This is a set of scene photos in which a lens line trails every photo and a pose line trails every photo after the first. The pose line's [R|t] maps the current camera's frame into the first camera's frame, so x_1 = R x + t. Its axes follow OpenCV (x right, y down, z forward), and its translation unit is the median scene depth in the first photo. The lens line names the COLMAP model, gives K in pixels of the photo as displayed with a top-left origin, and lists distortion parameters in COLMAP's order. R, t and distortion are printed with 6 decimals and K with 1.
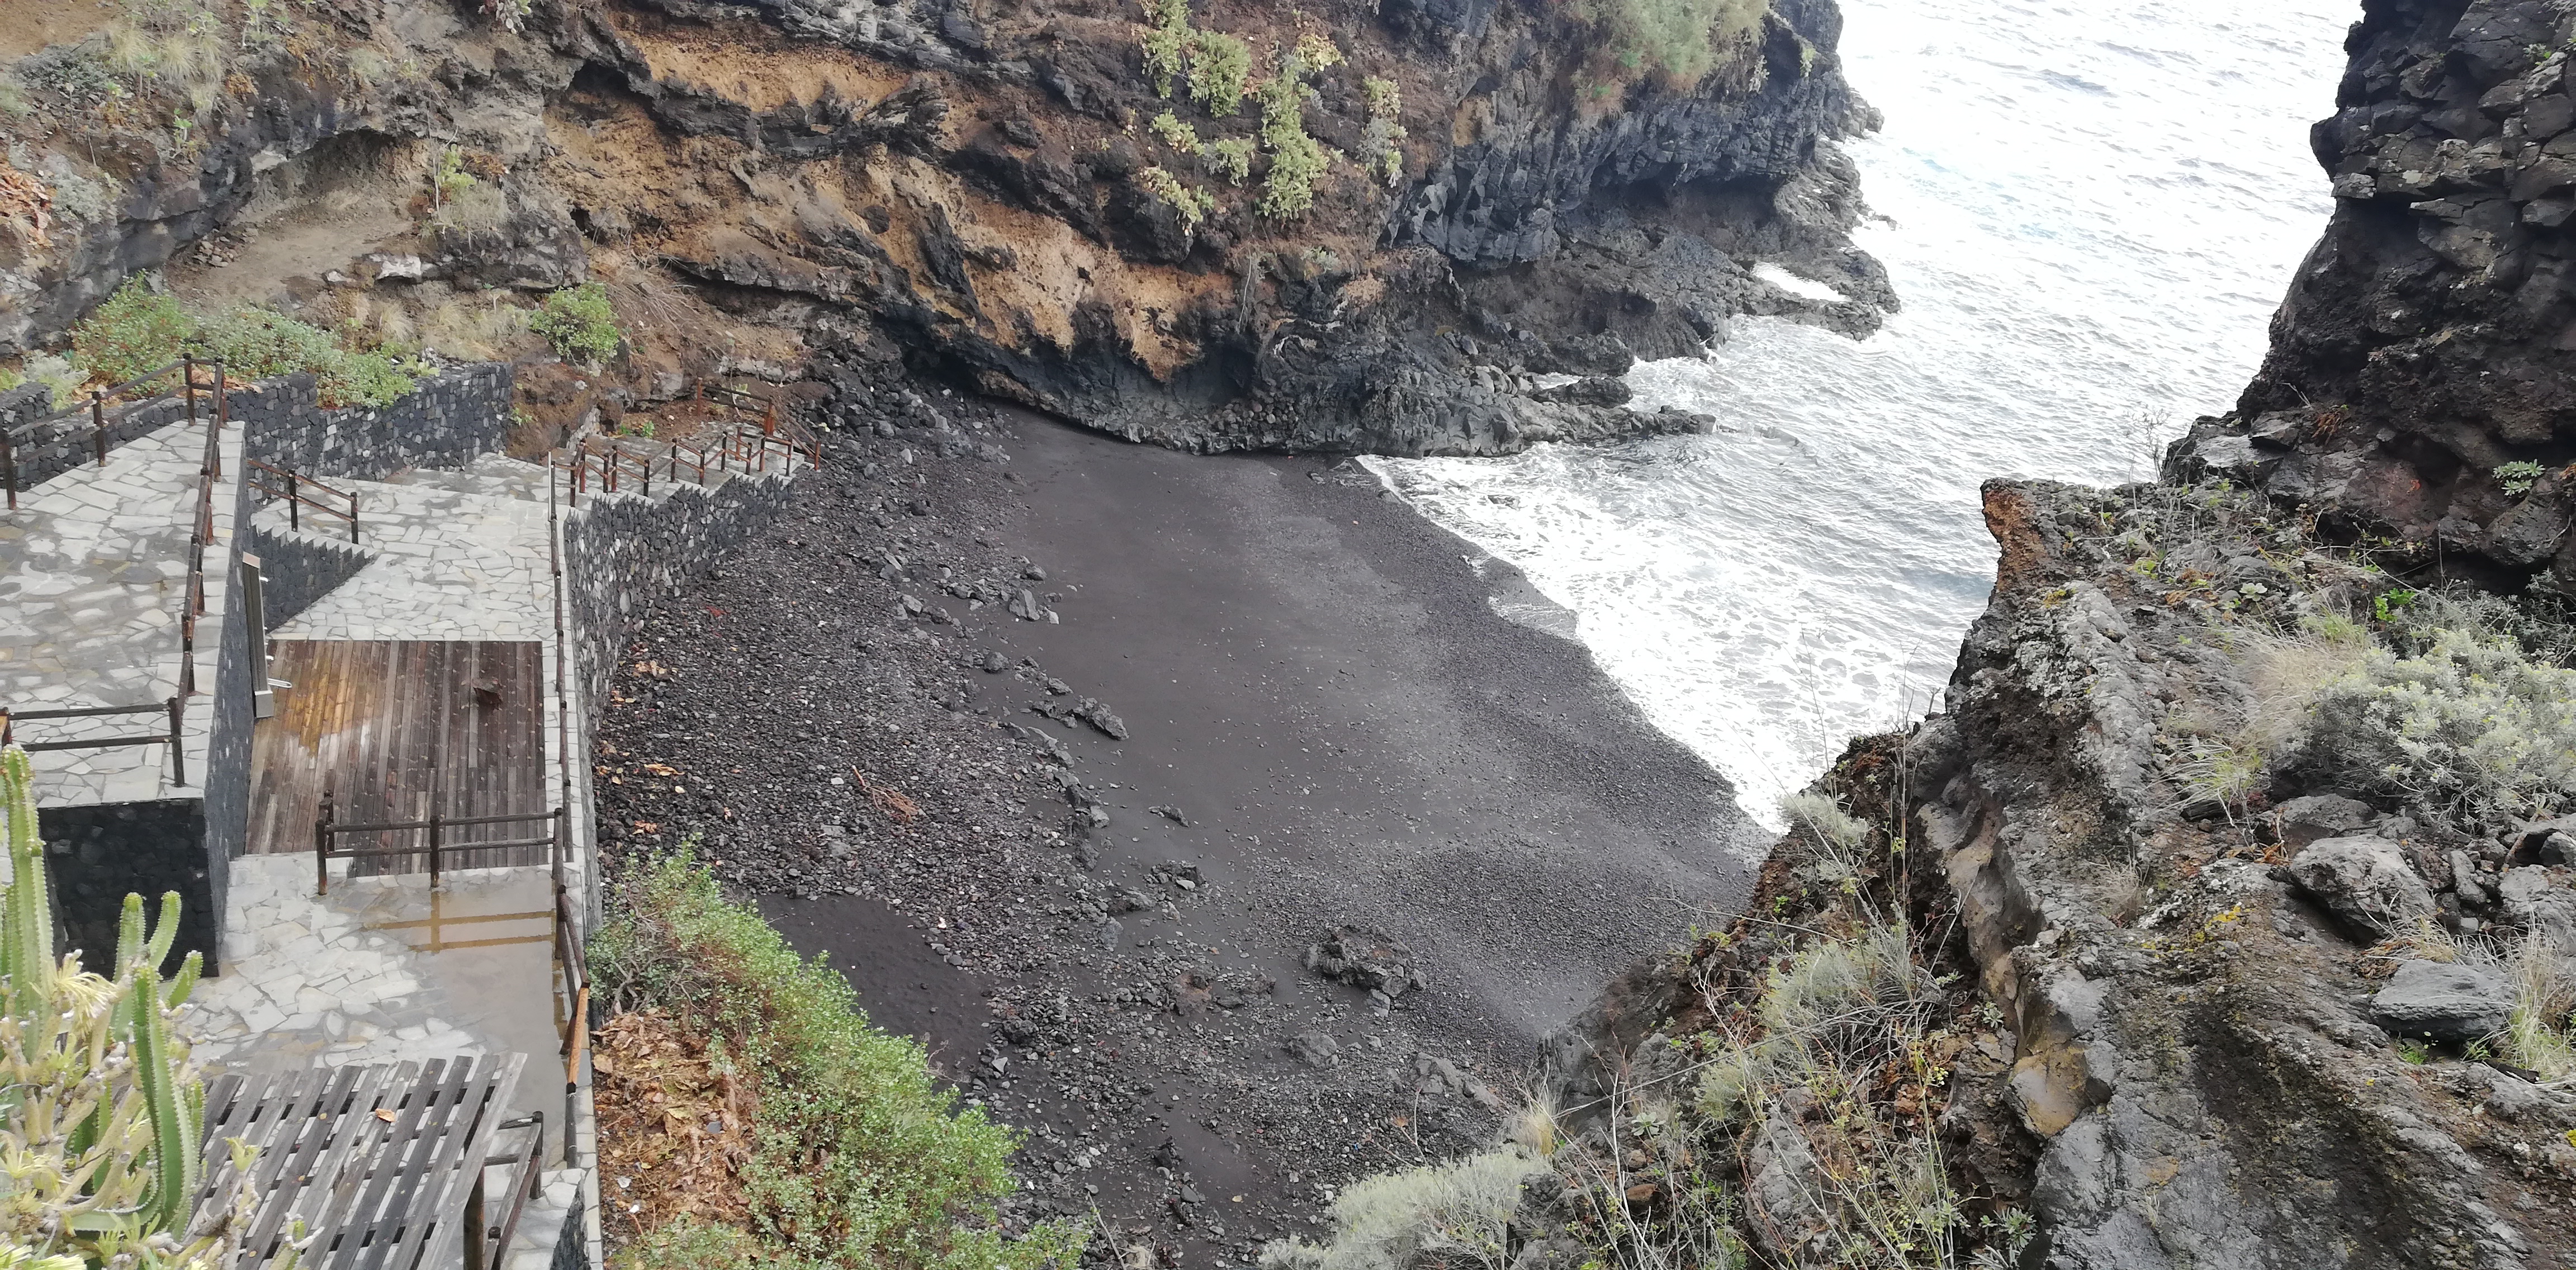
lens RADIAL K [[1920.1, 0, 1275.6], [0, 1920.1, 651.8], [0, 0, 1]] dist [0.068117, -0.018508]
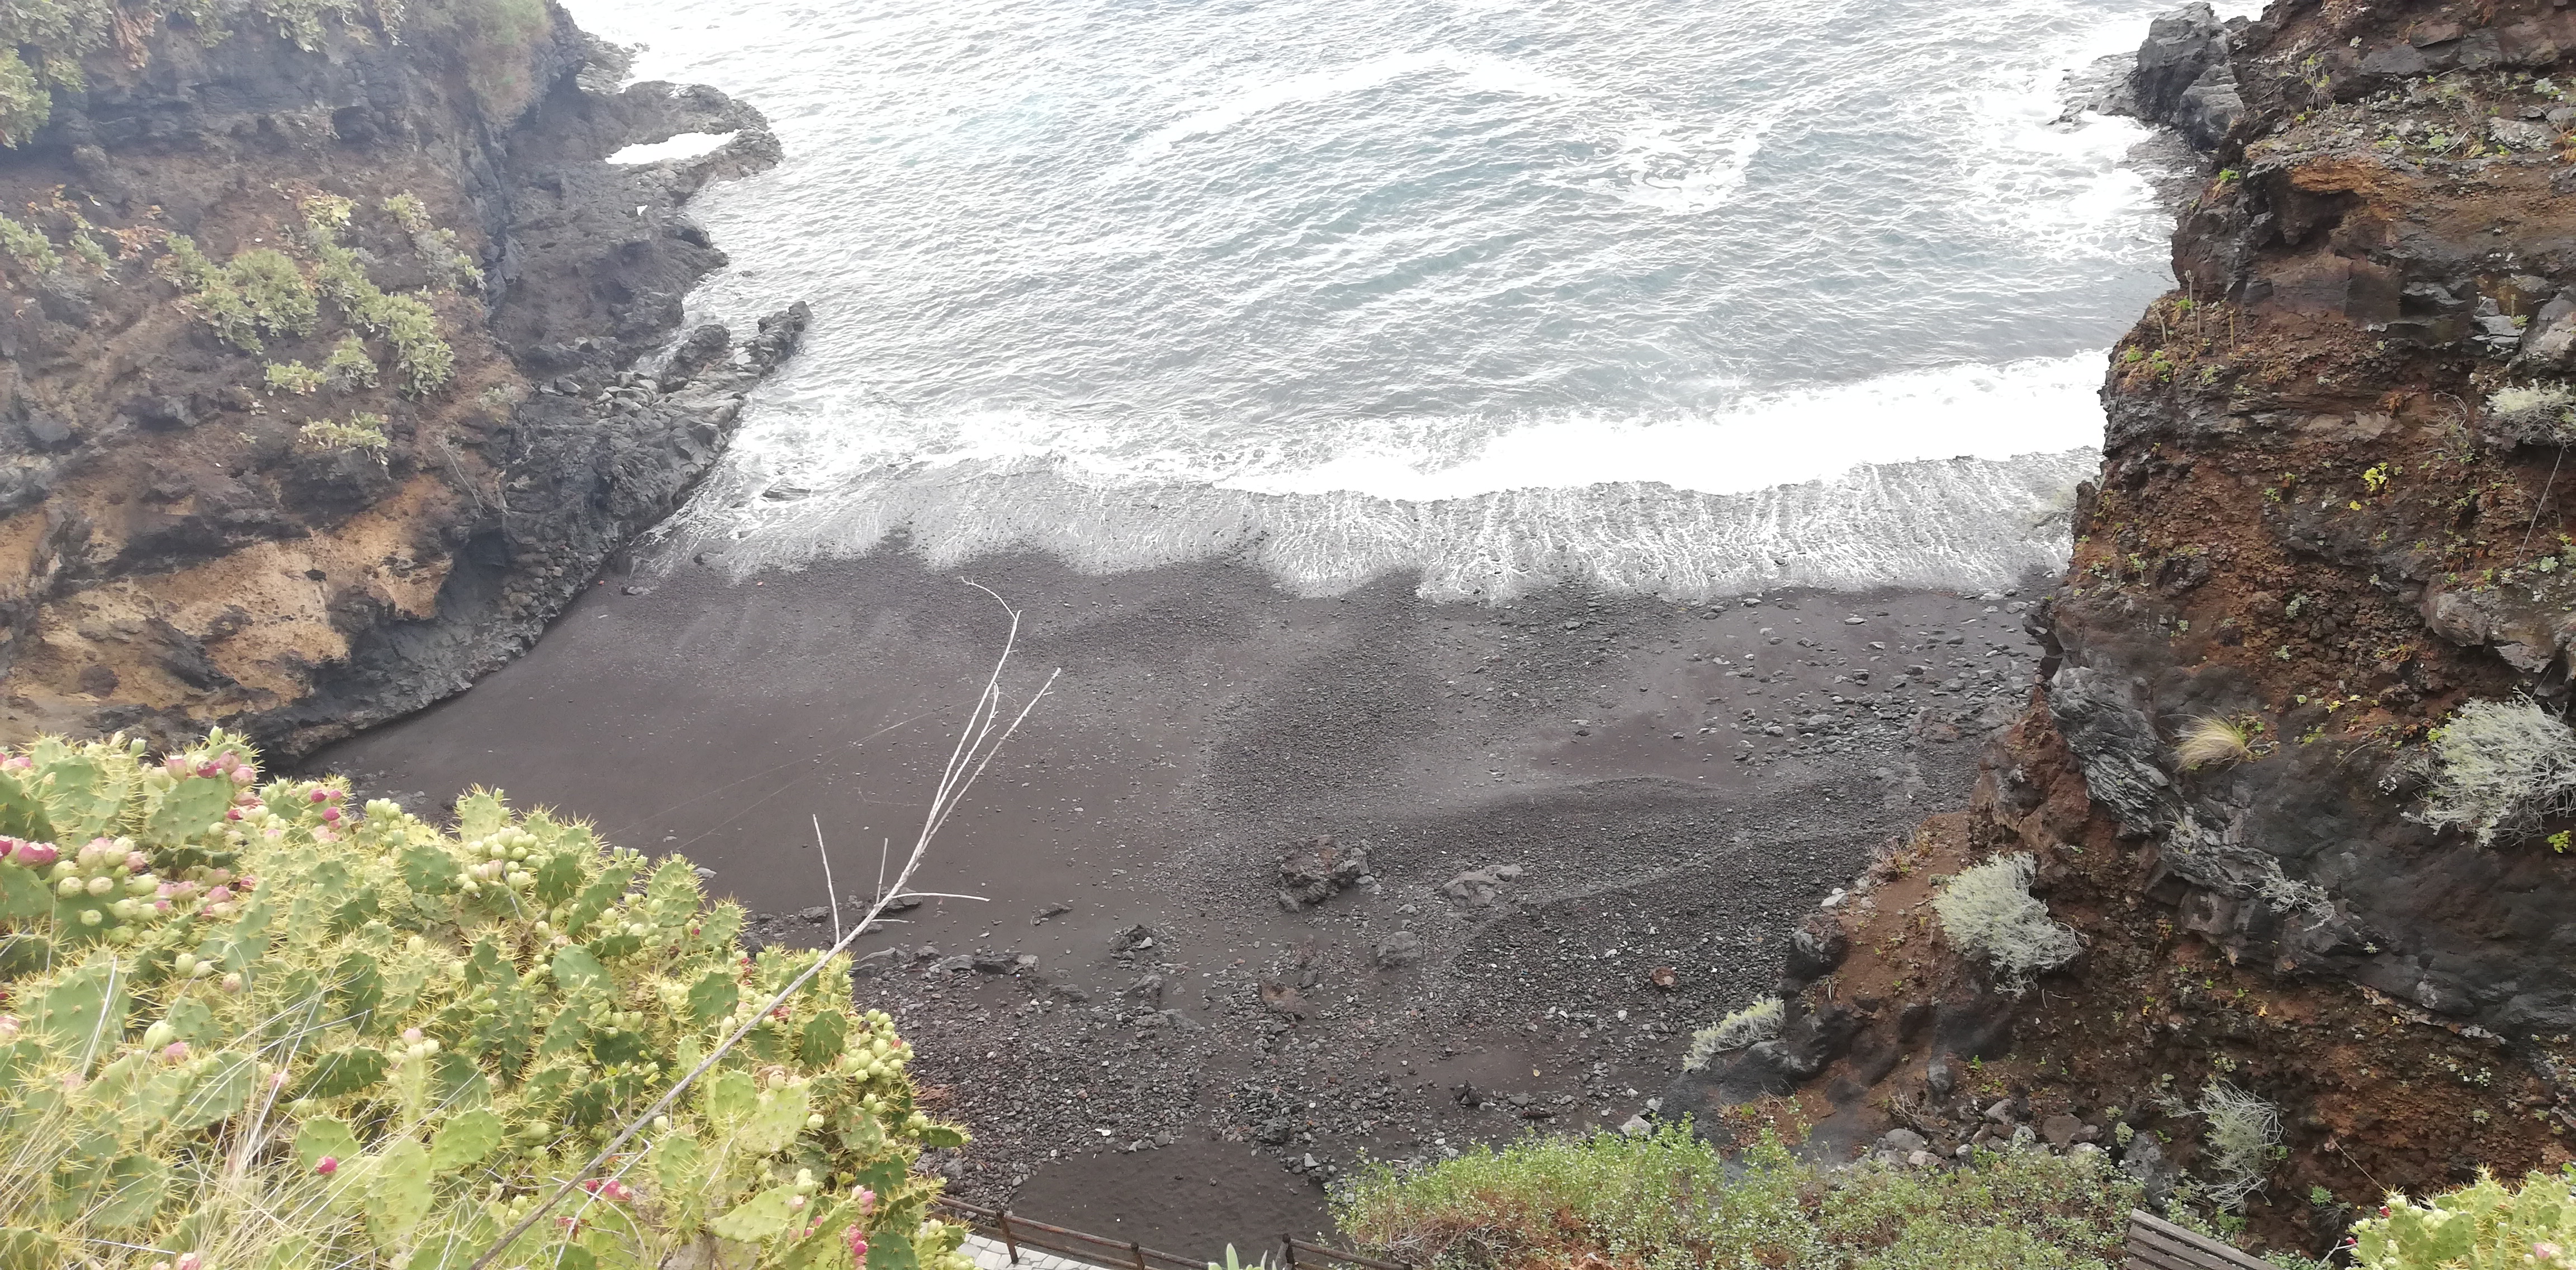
lens RADIAL K [[1920.1, 0, 1286.3], [0, 1920.1, 617.8], [0, 0, 1]] dist [0.068117, -0.018508]
pose [[0.606892, -0.640033, 0.471212, -0.254381], [0.581427, 0.761744, 0.285812, -0.177538], [-0.541872, 0.100519, 0.834429, 0.058558]]
